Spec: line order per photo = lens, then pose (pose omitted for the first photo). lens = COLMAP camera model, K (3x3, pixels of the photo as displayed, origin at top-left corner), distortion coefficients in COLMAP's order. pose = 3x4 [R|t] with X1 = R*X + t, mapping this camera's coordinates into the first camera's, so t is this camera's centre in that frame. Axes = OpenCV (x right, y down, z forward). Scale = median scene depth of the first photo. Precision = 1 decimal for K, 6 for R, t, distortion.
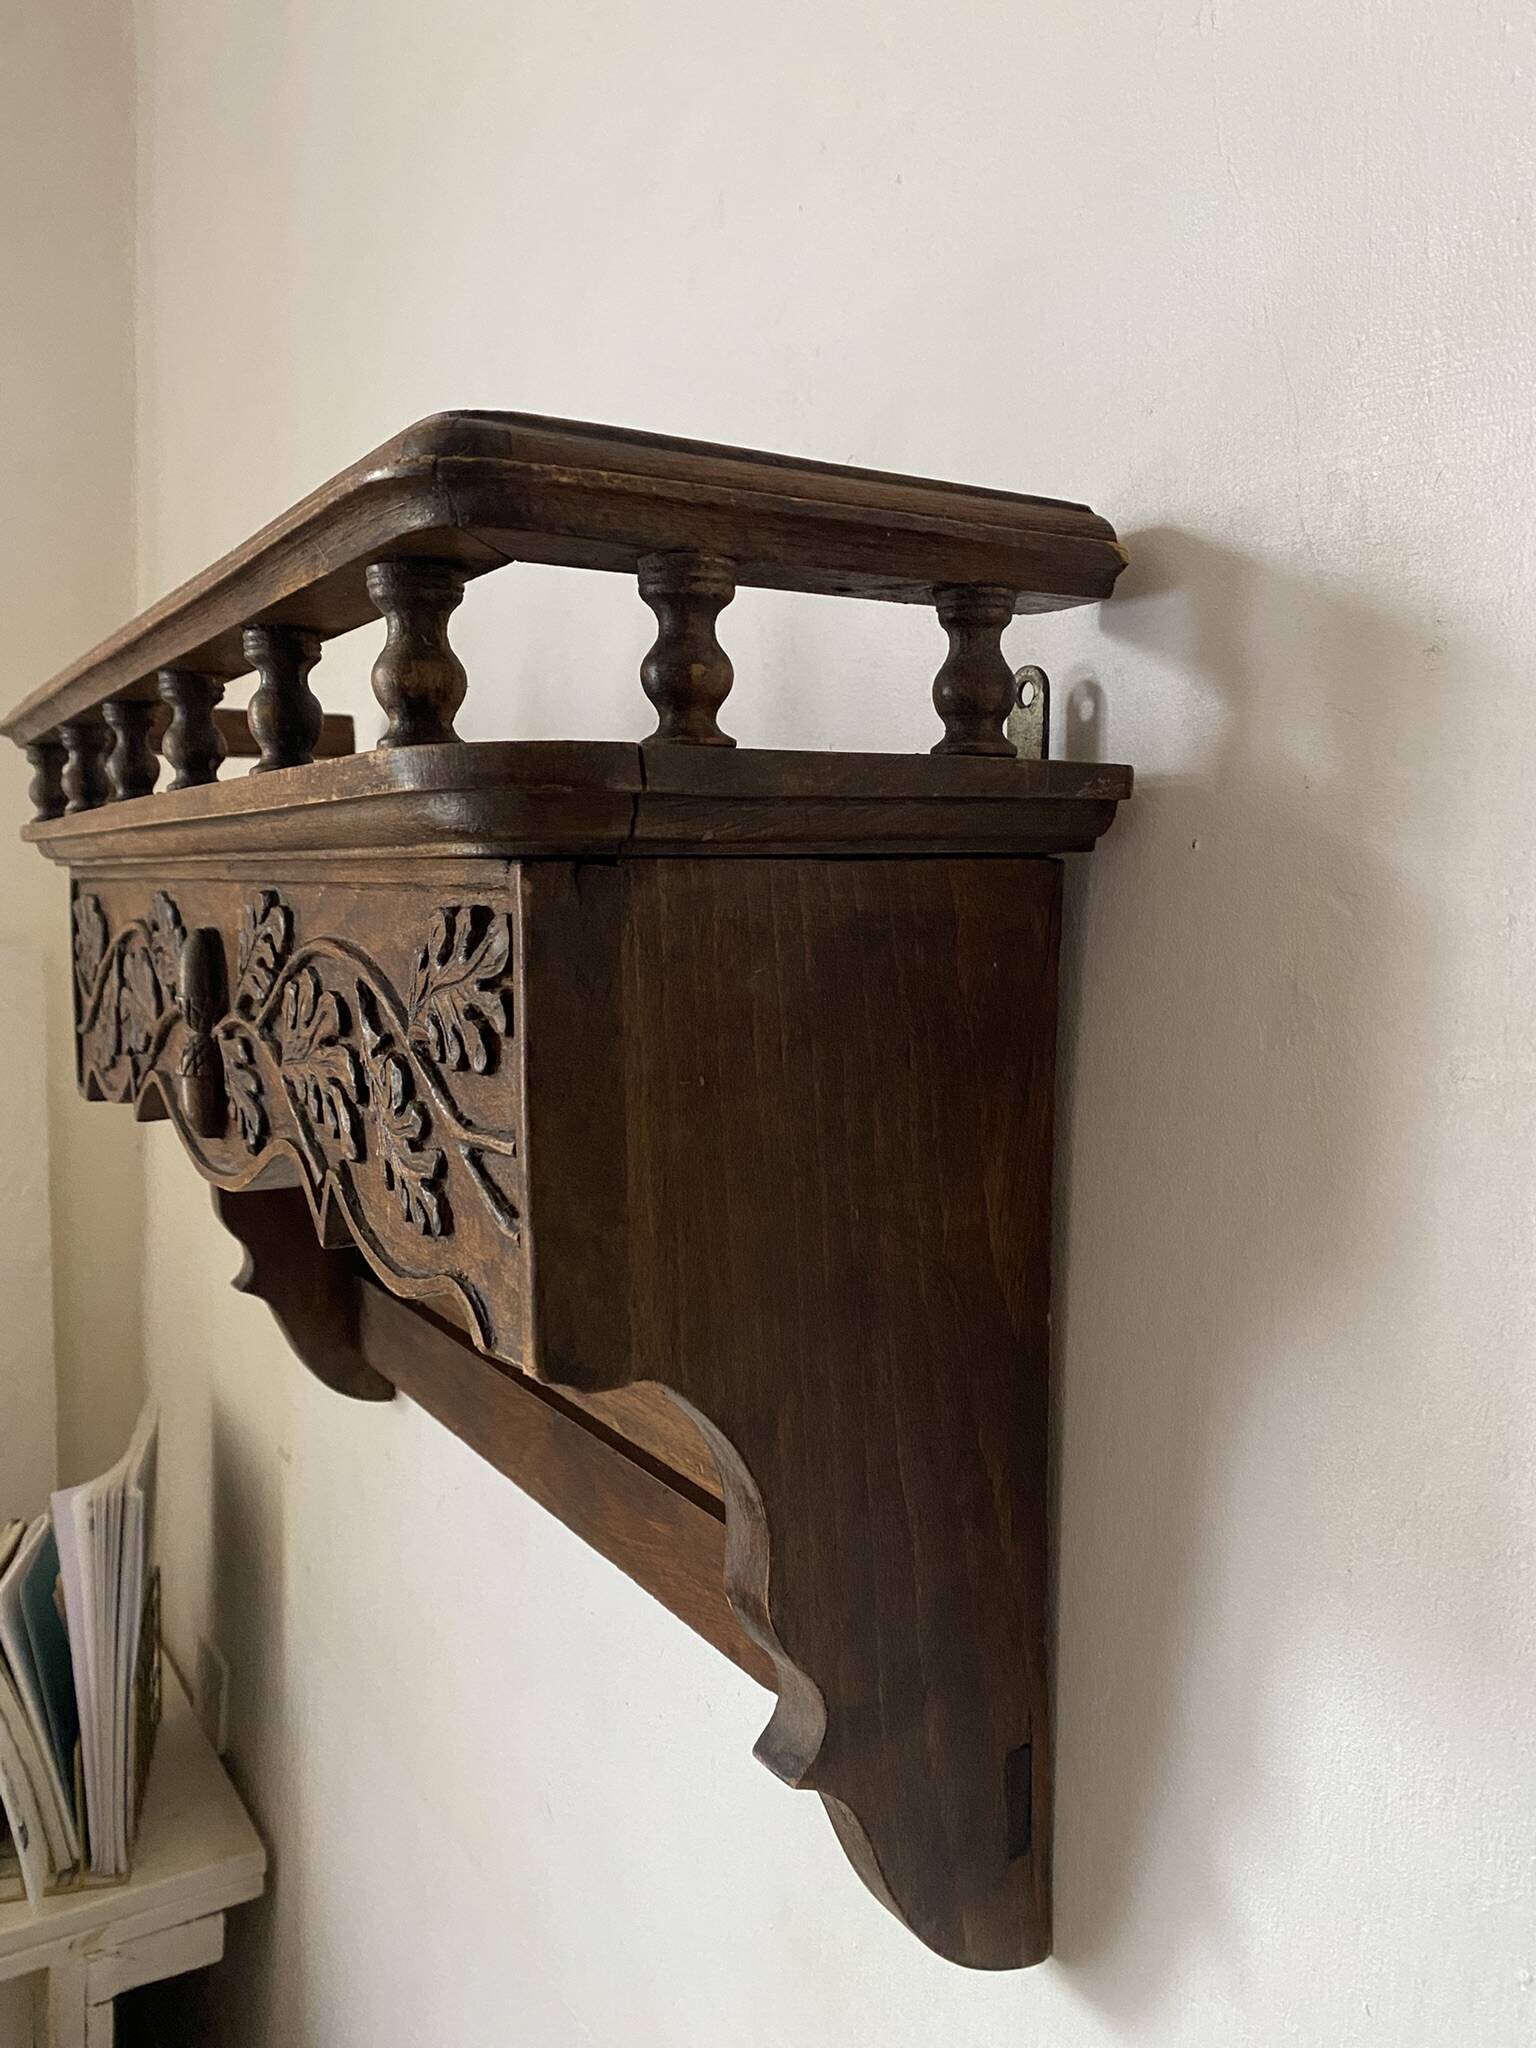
lens RADIAL K [[1591.0, 0, 791.8], [0, 1591.0, 1007.6], [0, 0, 1]] dist [0.030355, -0.046952]
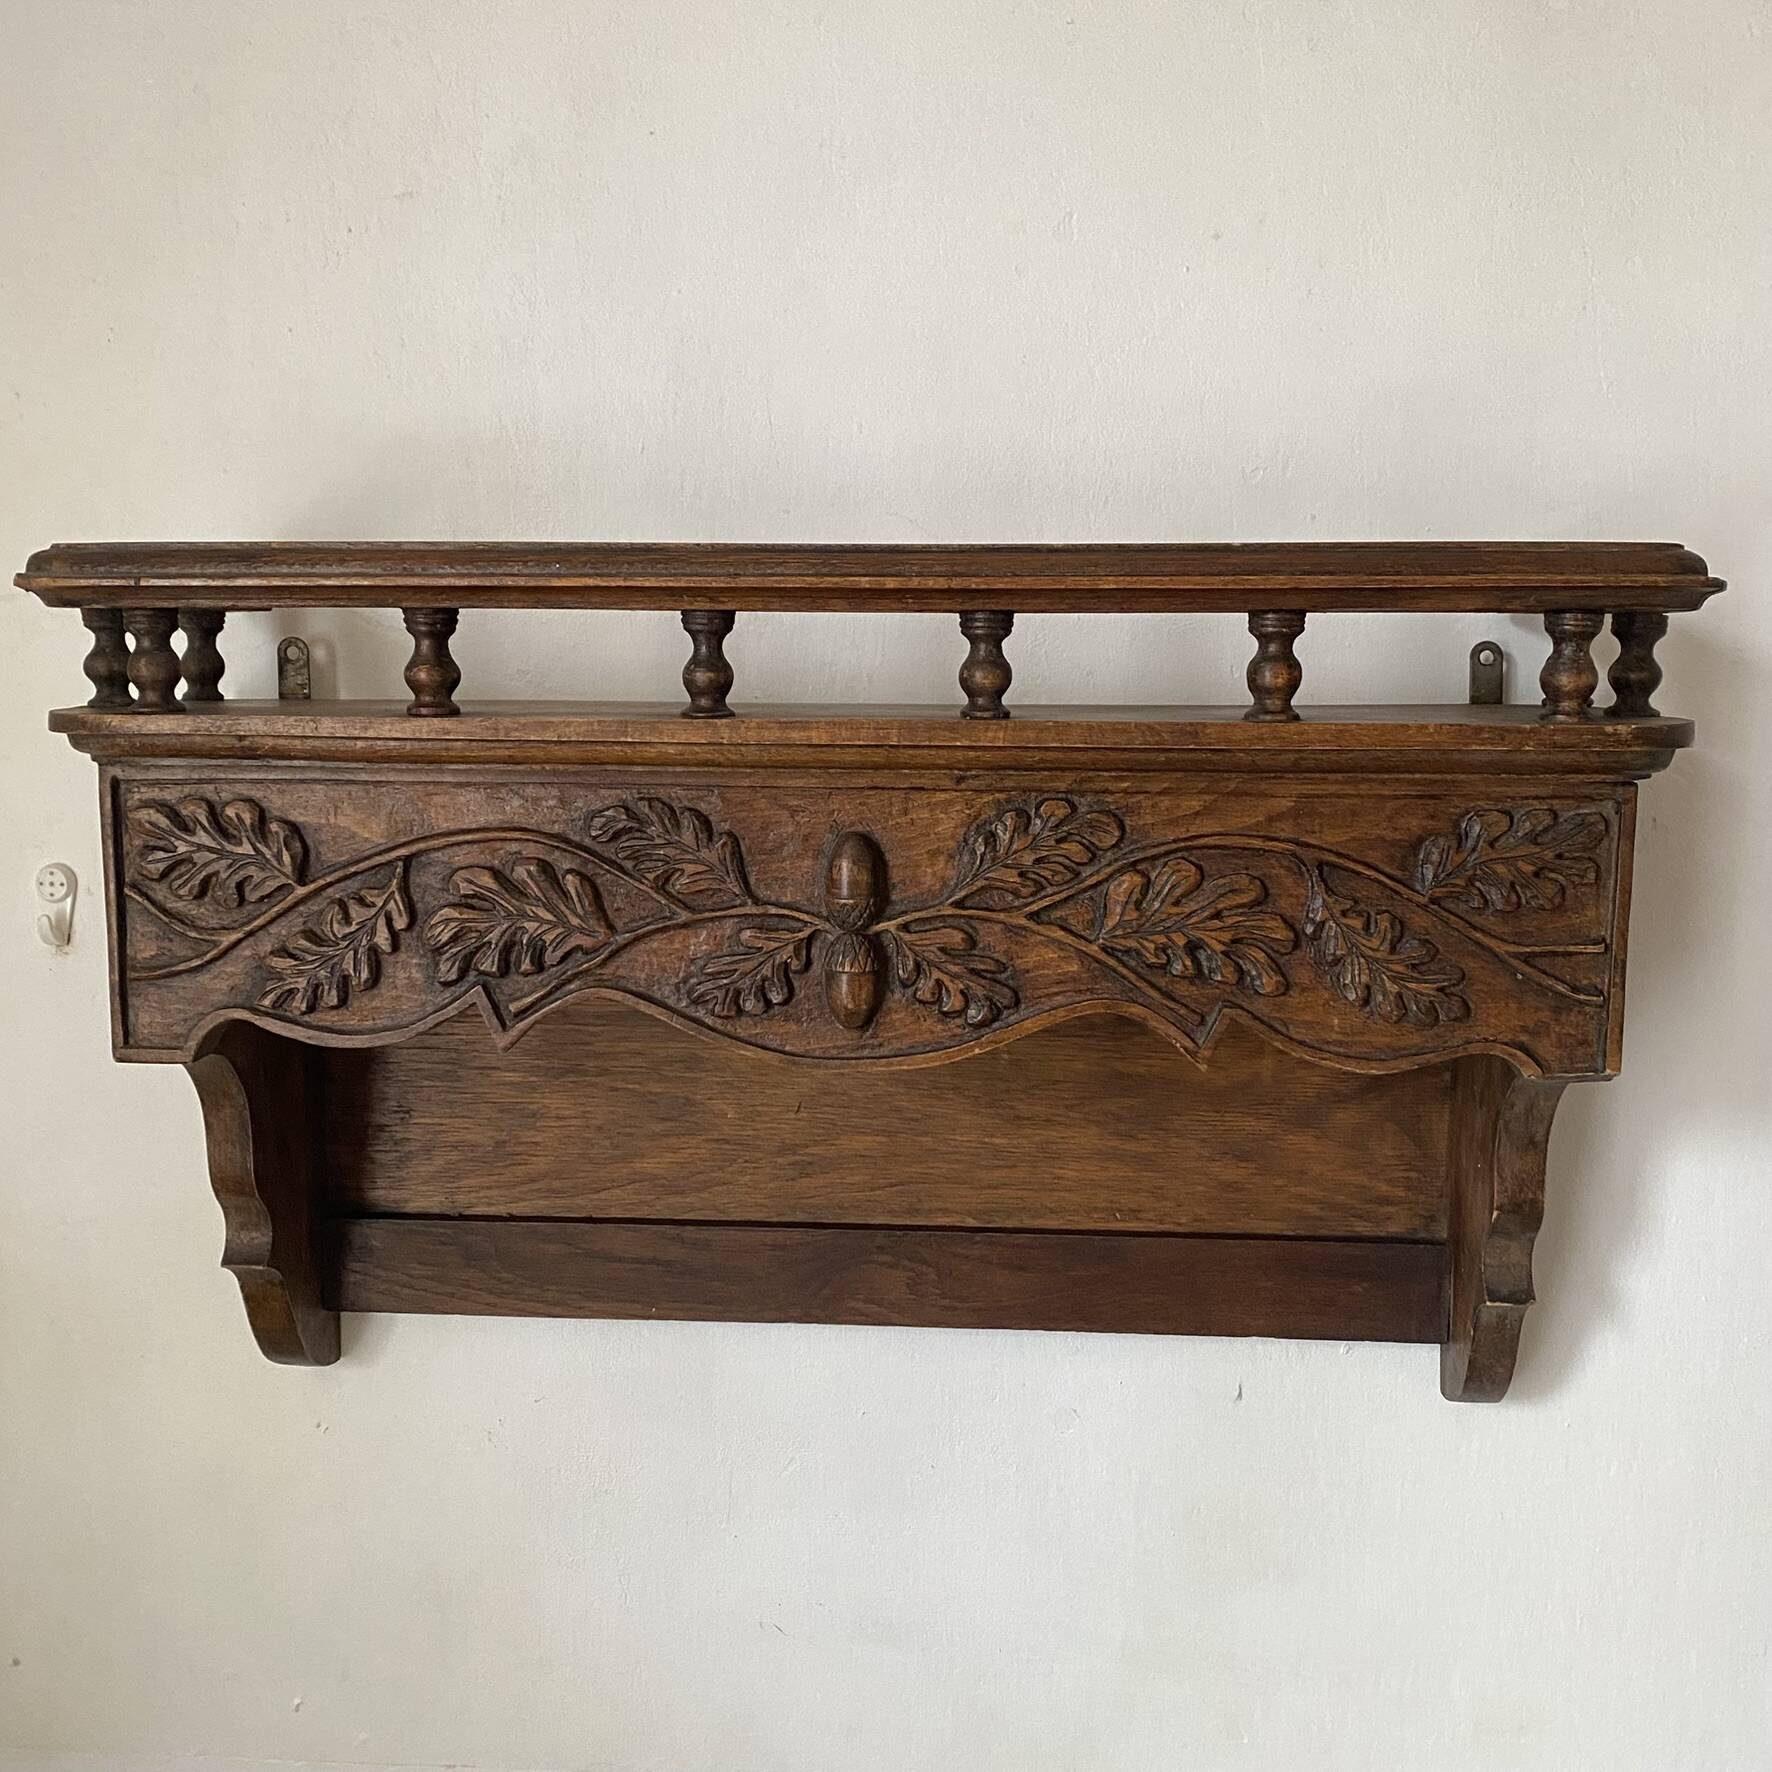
lens RADIAL K [[1834.9, 0, 915.4], [0, 1834.9, 875.3], [0, 0, 1]] dist [0.018021, 0.000000]
pose [[0.594387, -0.101475, 0.797751, -1.863125], [0.060431, 0.994838, 0.081519, -0.167649], [-0.801906, -0.000245, 0.597451, 0.337717]]
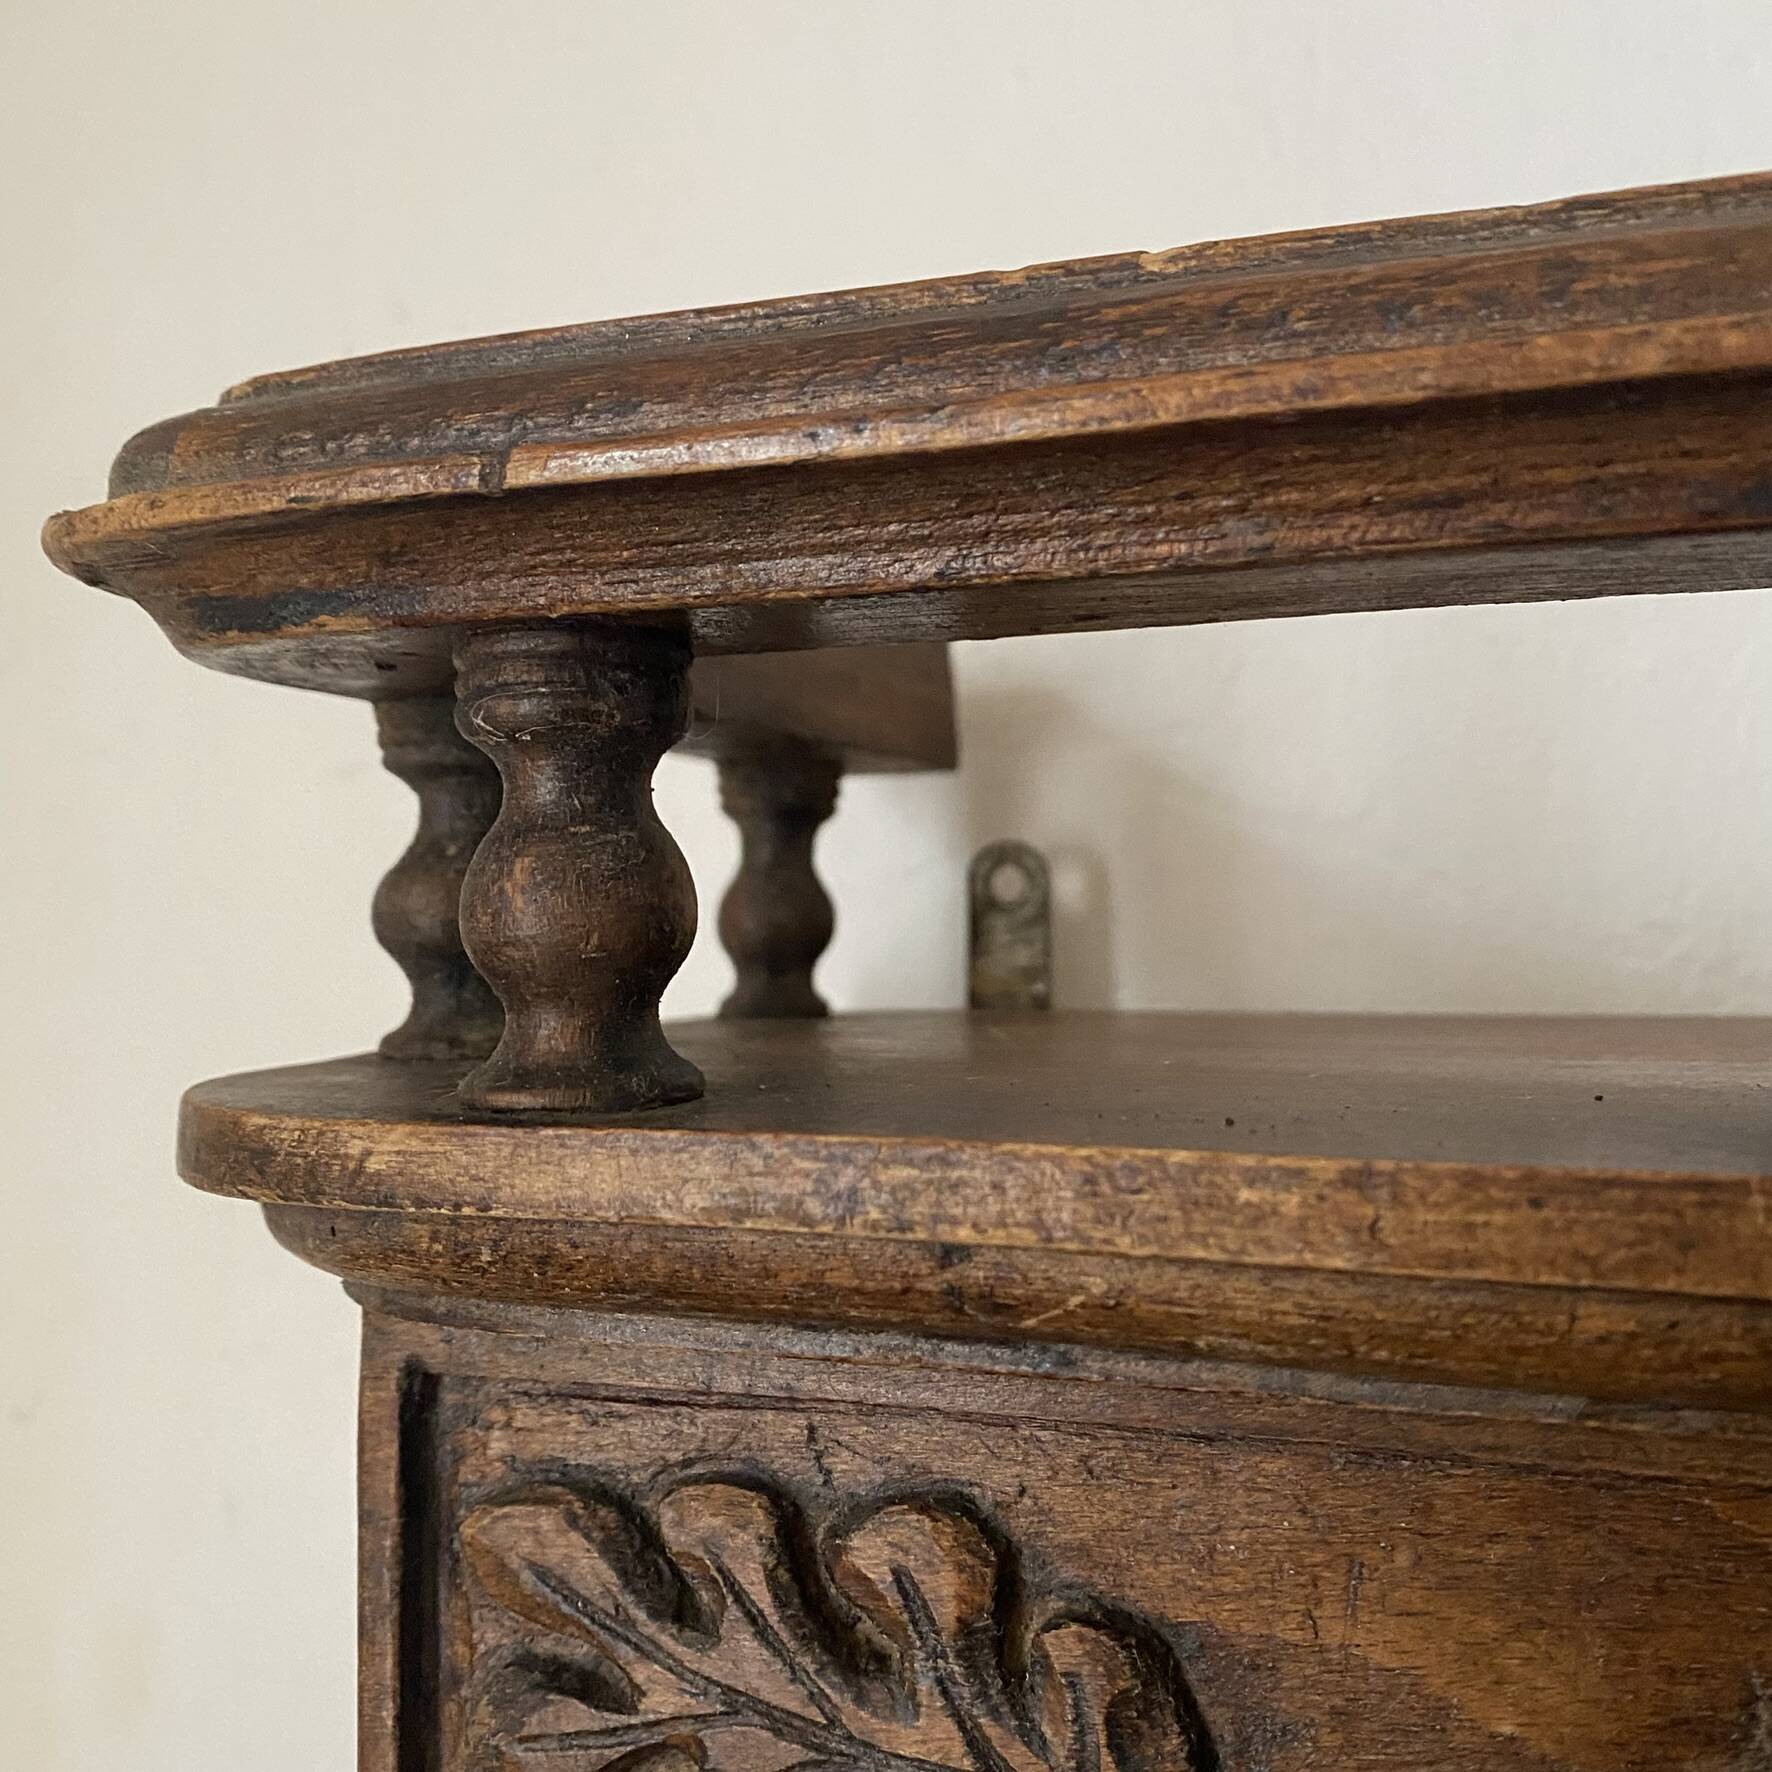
lens RADIAL K [[1834.9, 0, 919.4], [0, 1834.9, 853.3], [0, 0, 1]] dist [0.018021, 0.000000]
pose [[0.796772, 0.019190, 0.603975, -1.075118], [0.050485, 0.993887, -0.098179, -0.232121], [-0.602167, 0.108718, 0.790933, 1.579698]]
